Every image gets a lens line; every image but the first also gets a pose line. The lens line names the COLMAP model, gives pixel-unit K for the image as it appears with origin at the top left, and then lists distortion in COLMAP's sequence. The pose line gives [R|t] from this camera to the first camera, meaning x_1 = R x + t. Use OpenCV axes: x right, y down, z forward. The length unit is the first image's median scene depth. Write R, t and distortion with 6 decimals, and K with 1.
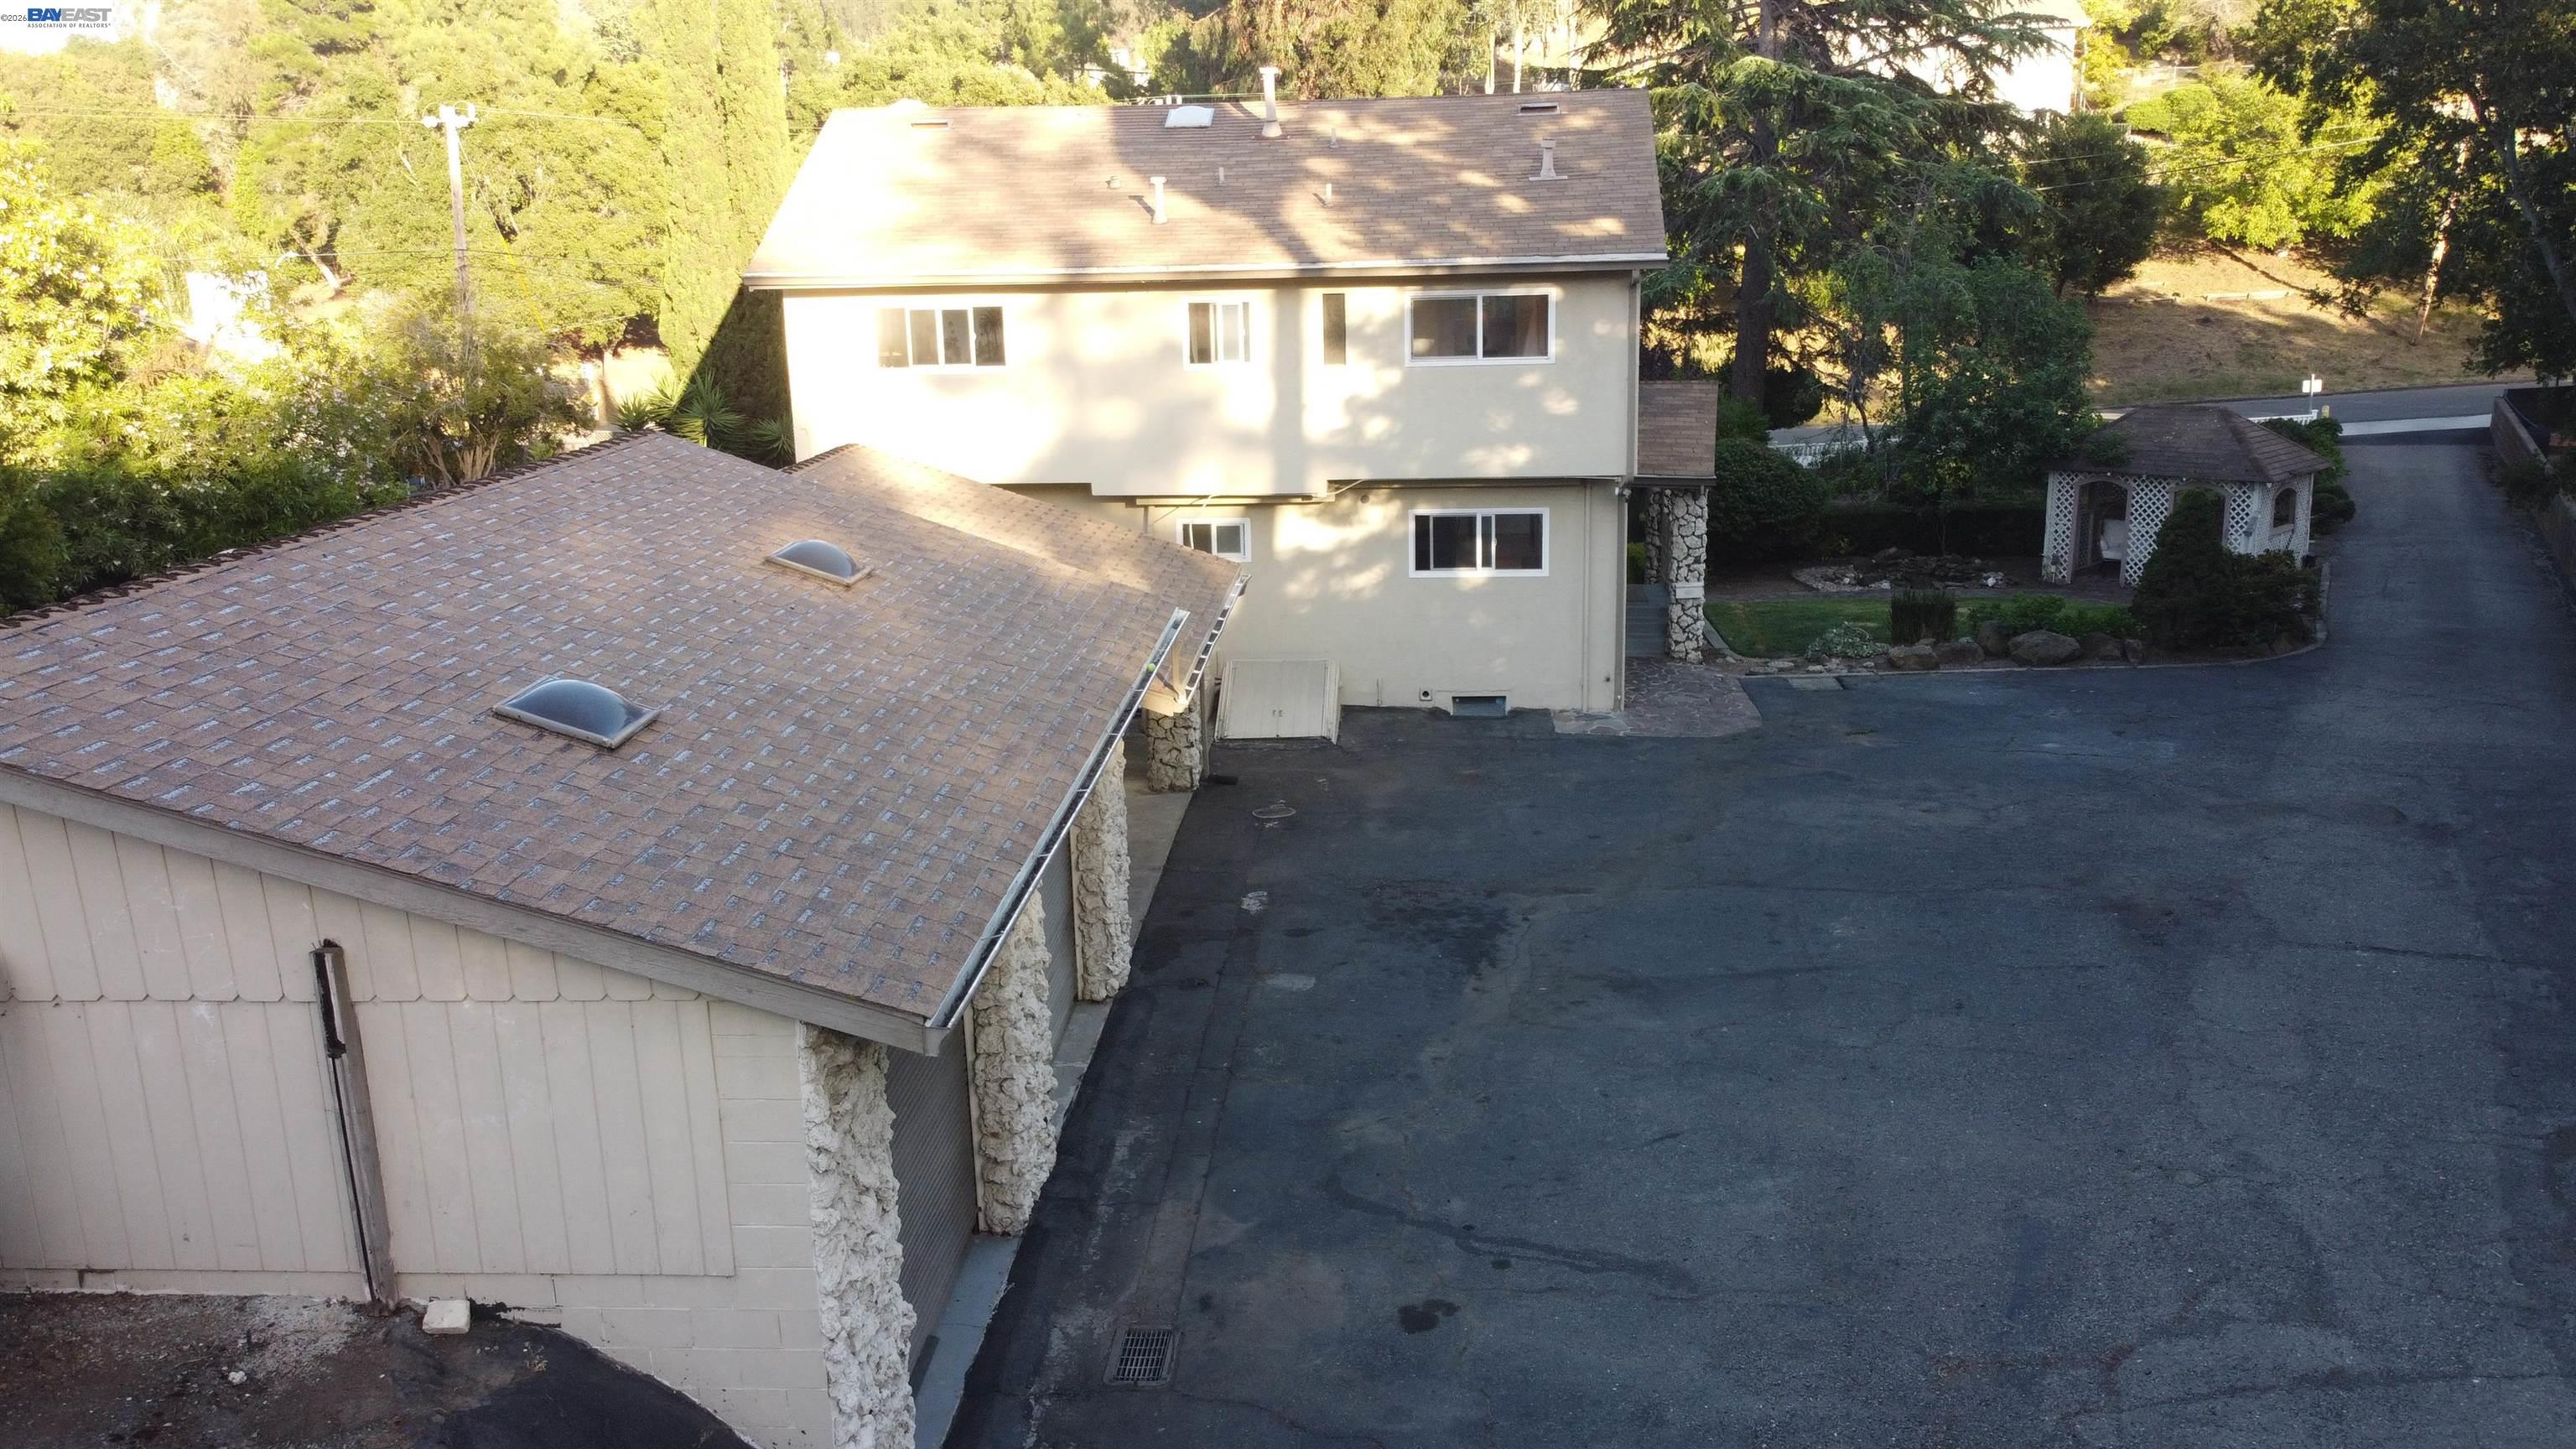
lens RADIAL K [[1934.6, 0, 1291.1], [0, 1934.6, 711.7], [0, 0, 1]] dist [0.003850, -0.002898]
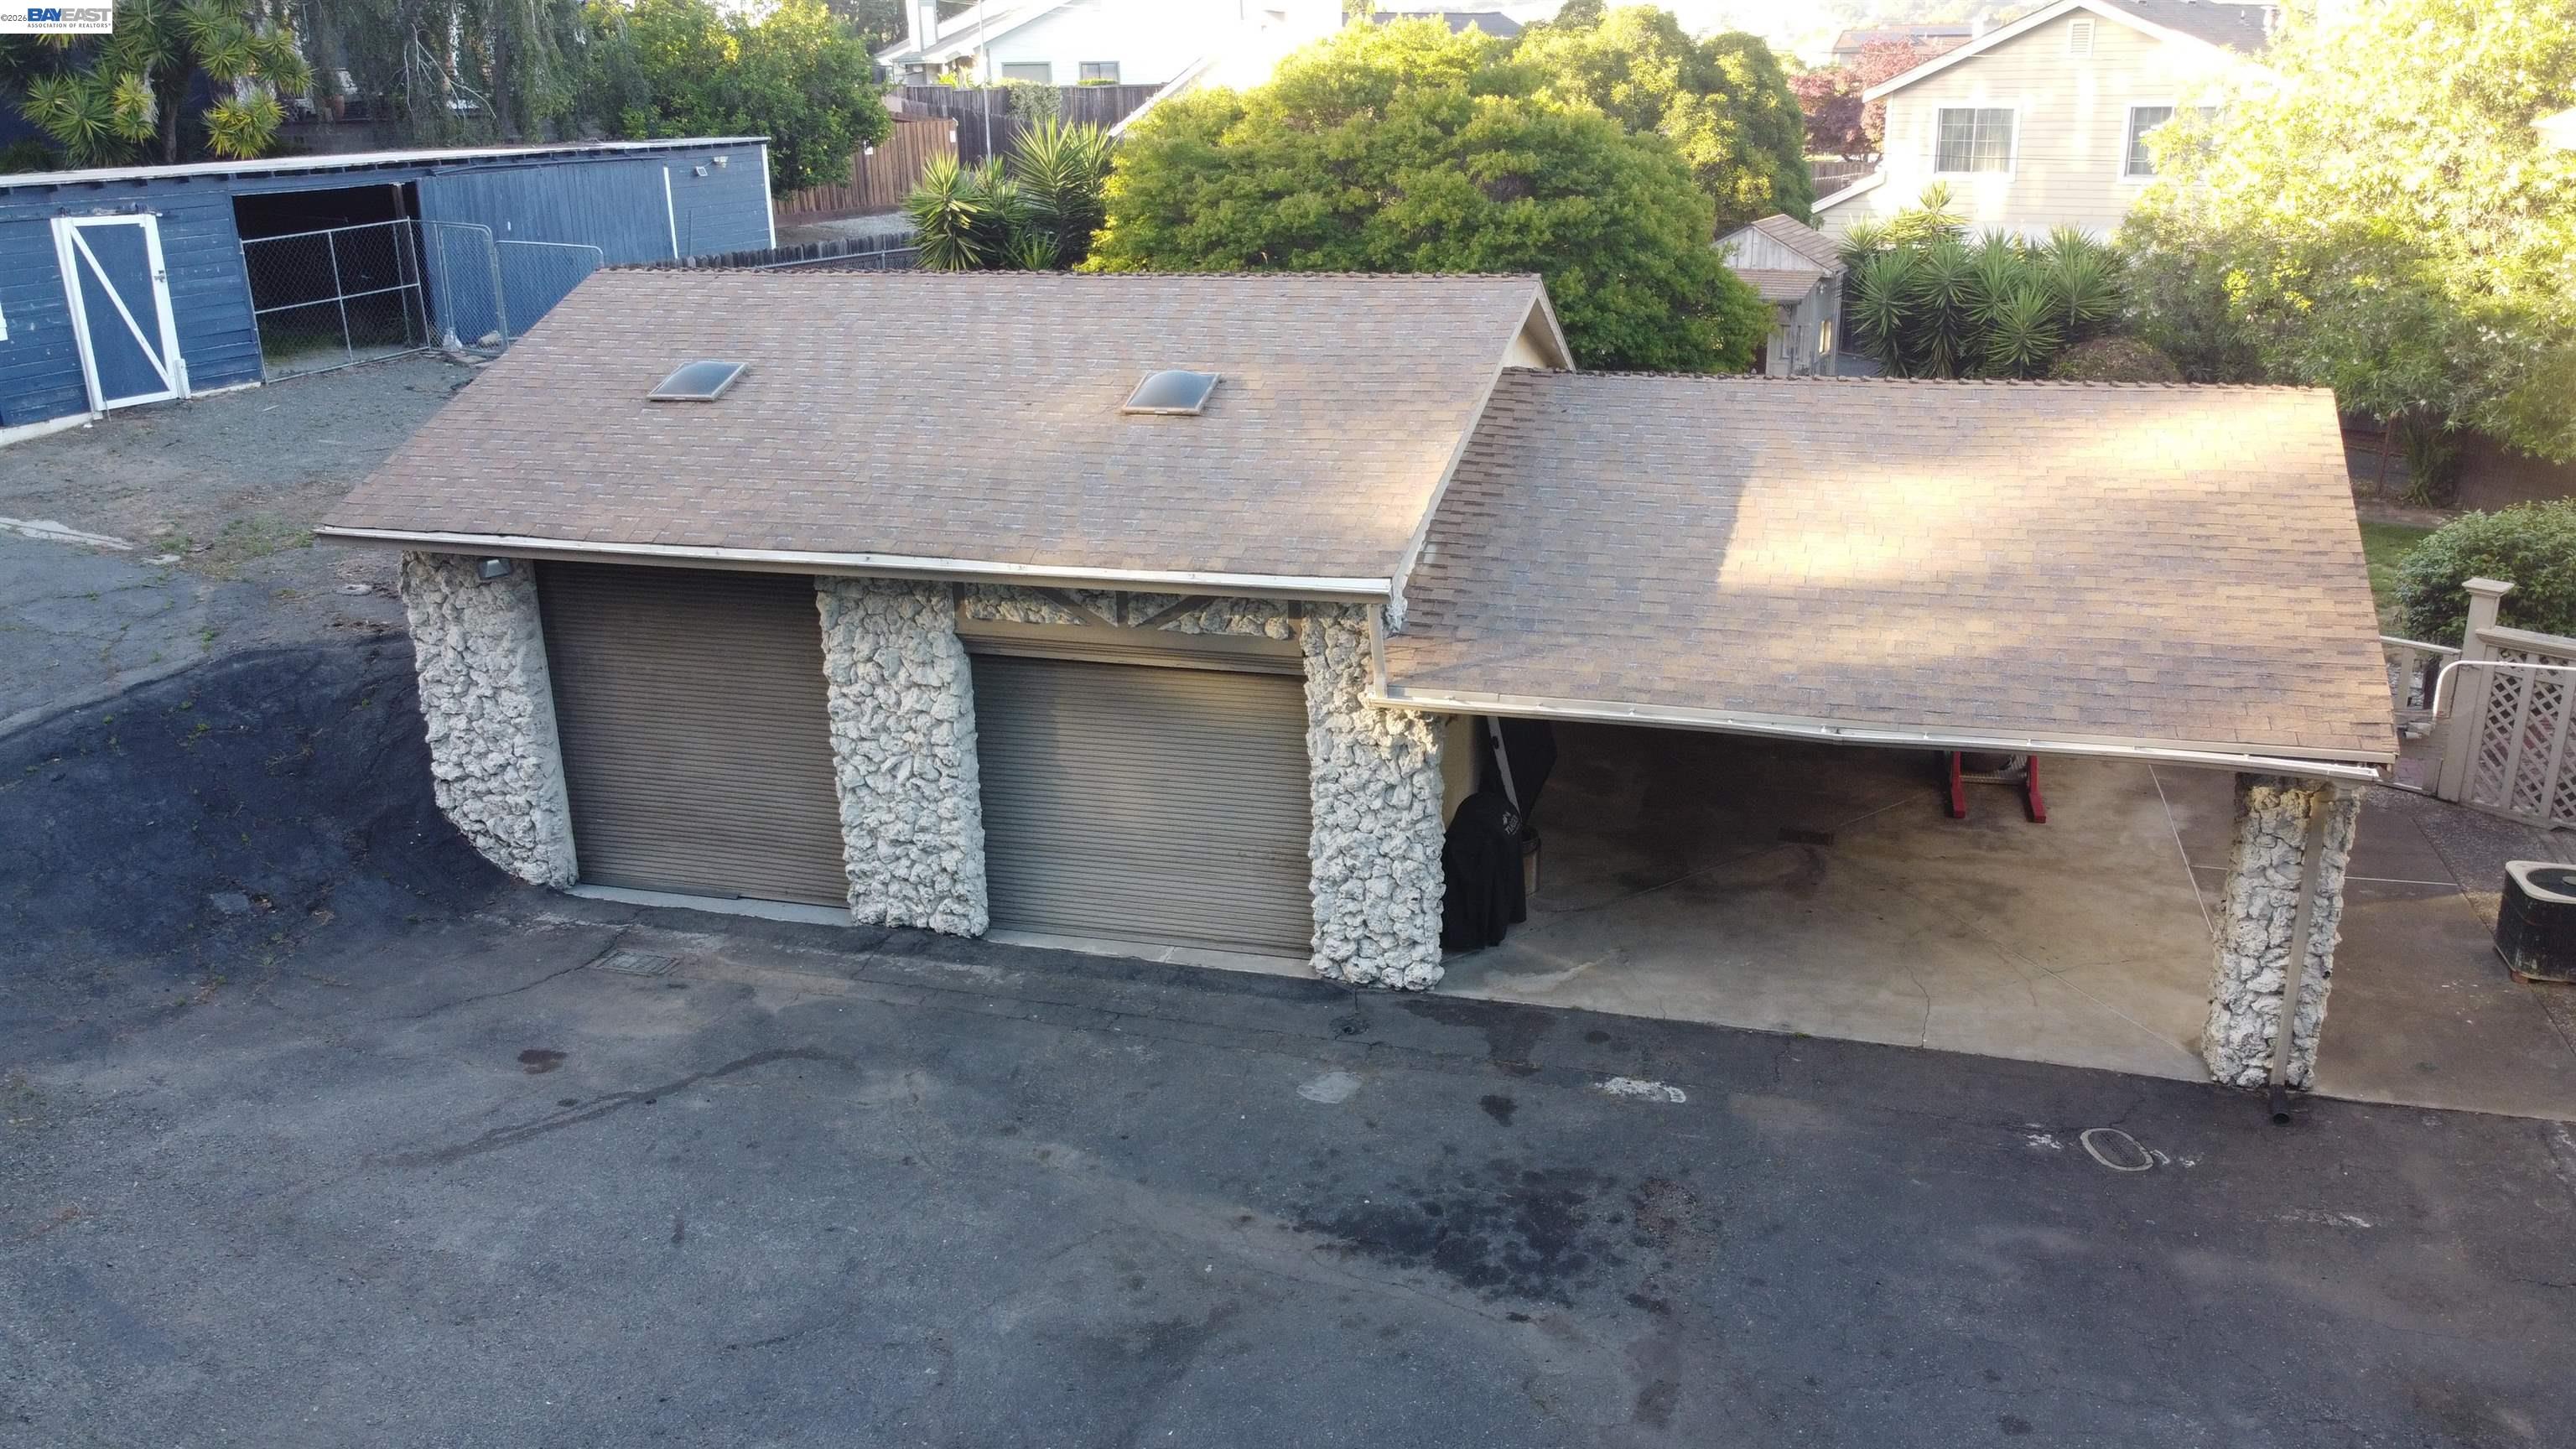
lens RADIAL K [[1950.2, 0, 1294.2], [0, 1950.2, 713.3], [0, 0, 1]] dist [0.003934, -0.006234]
pose [[-0.223585, 0.331436, -0.916602, 0.456153], [-0.219914, 0.899006, 0.378717, -0.195302], [0.949551, 0.286249, -0.128117, 0.714797]]
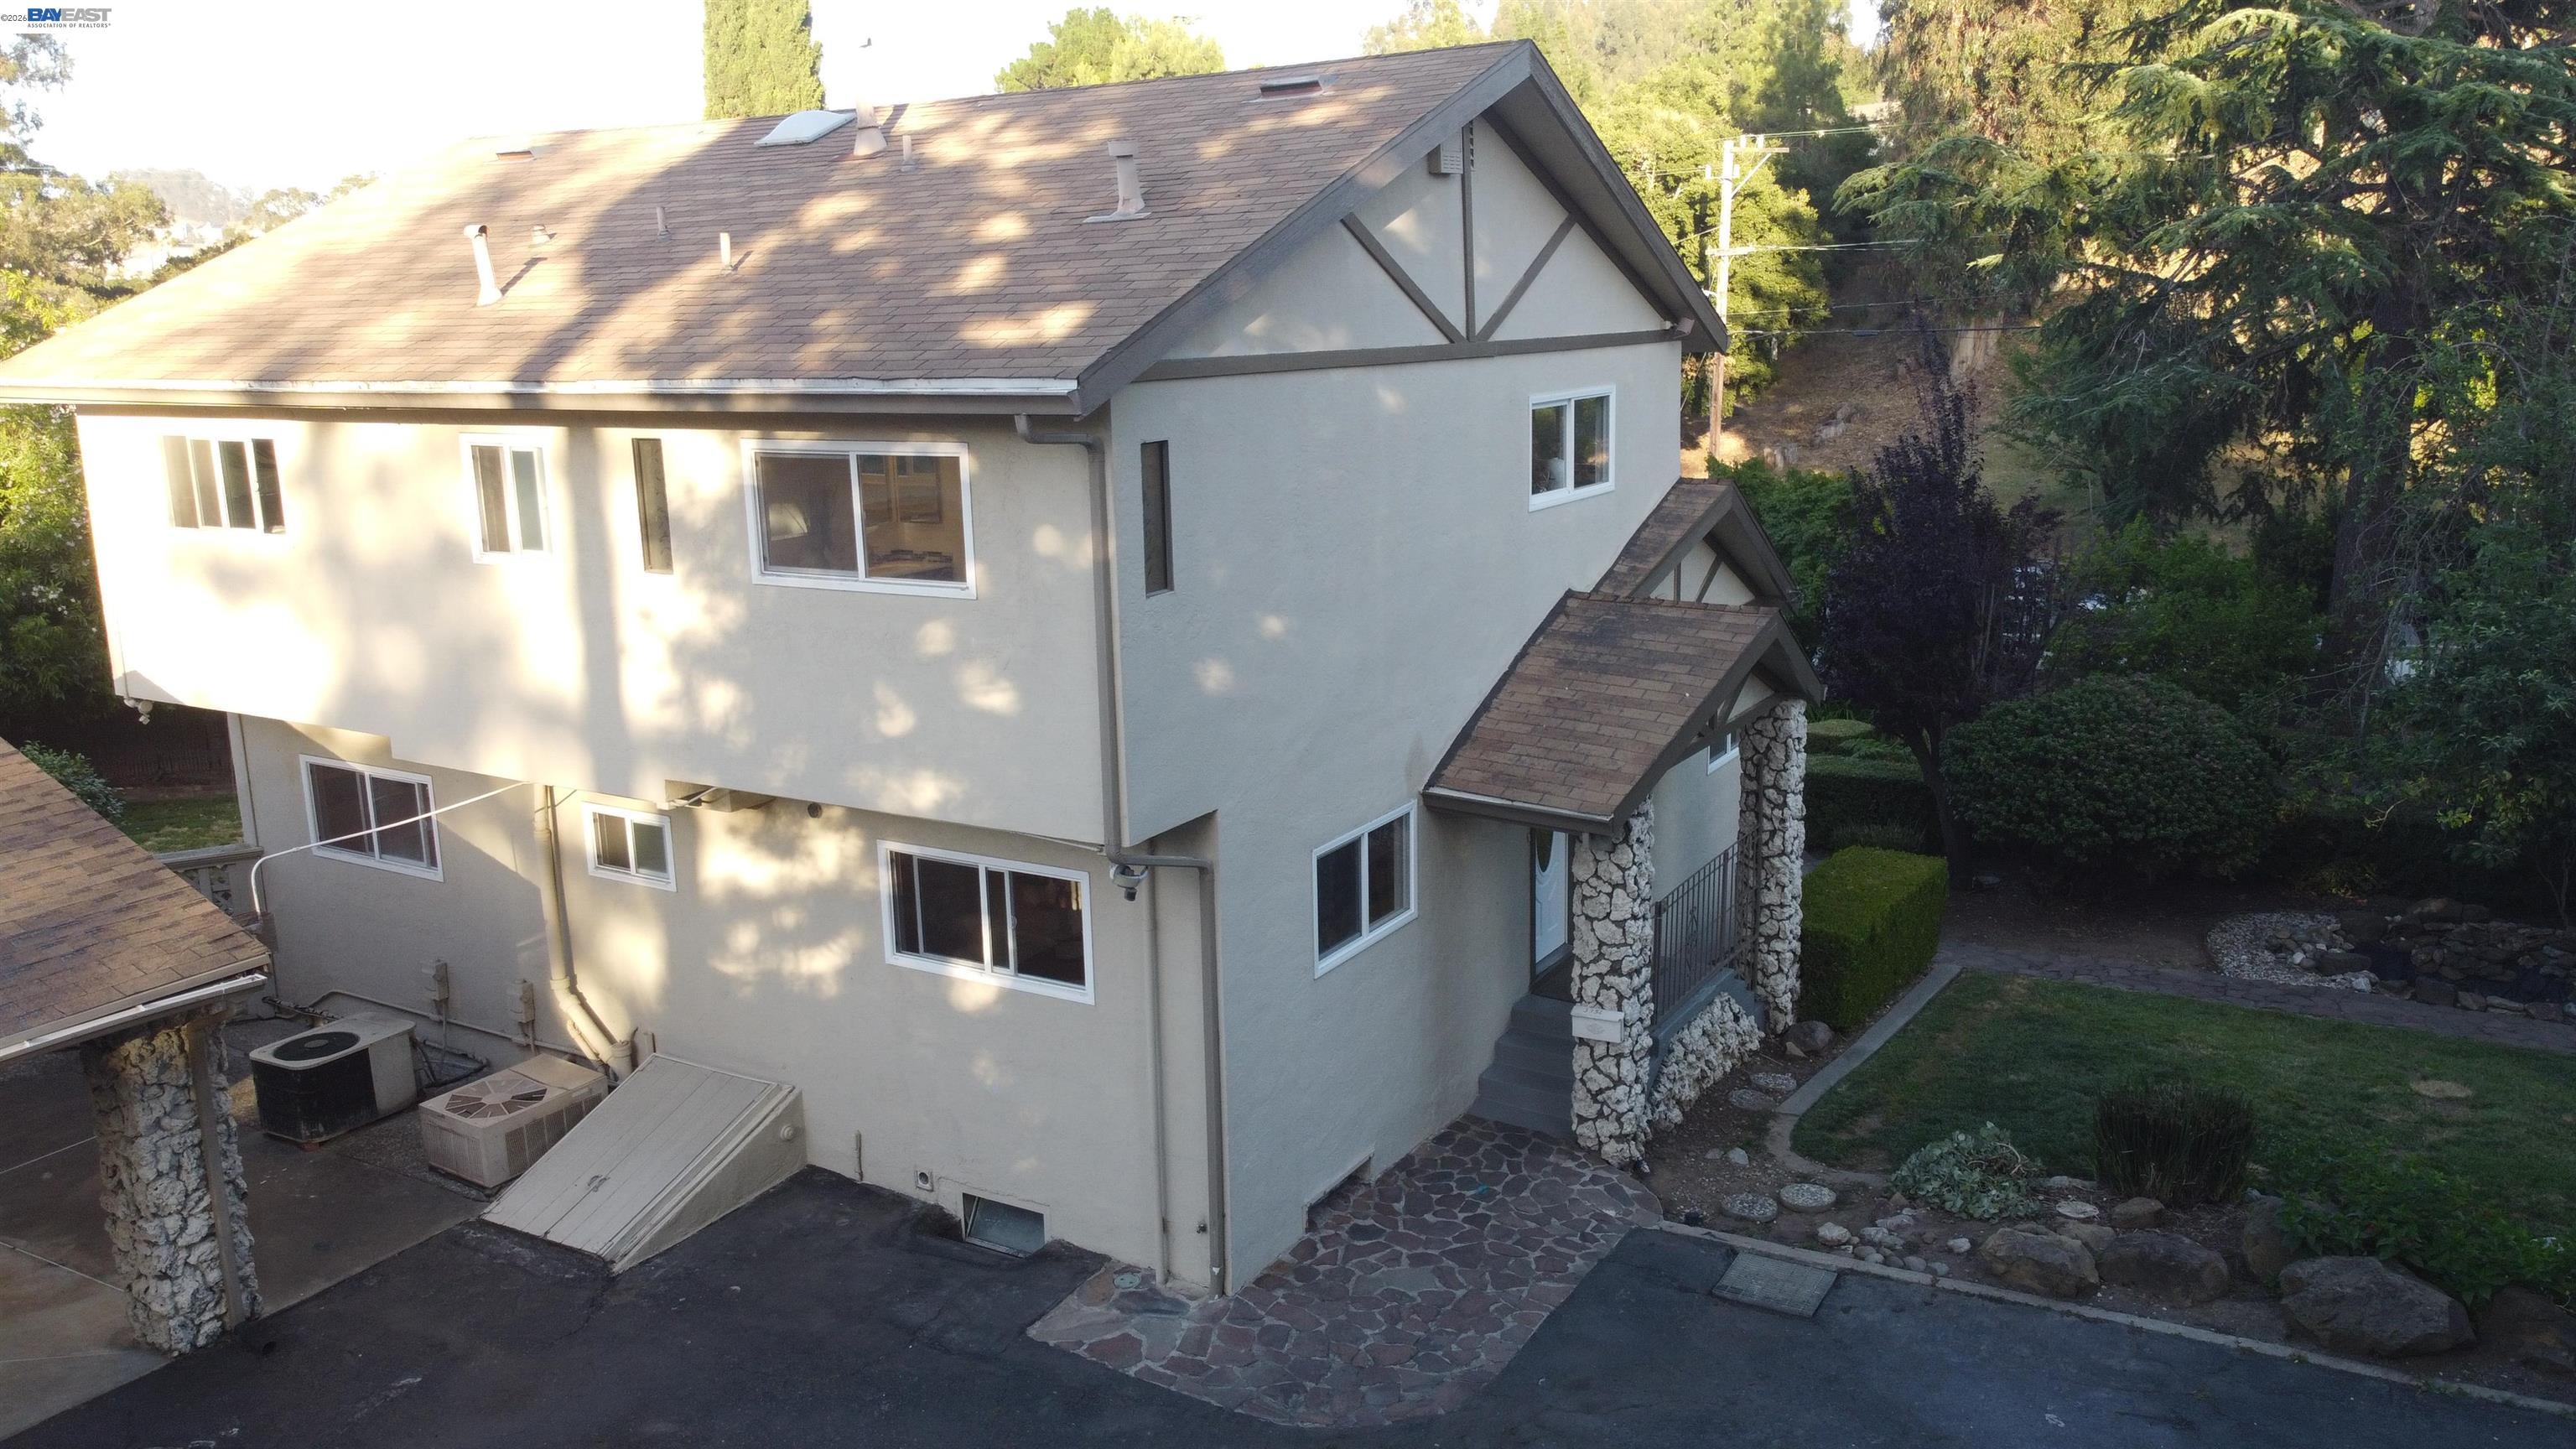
lens RADIAL K [[1948.6, 0, 1296.3], [0, 1948.6, 713.2], [0, 0, 1]] dist [-0.000423, -0.007451]
pose [[0.893915, 0.096182, -0.437796, 0.405656], [-0.110805, 0.993811, -0.007912, -0.151512], [0.434325, 0.055583, 0.899040, 0.583282]]
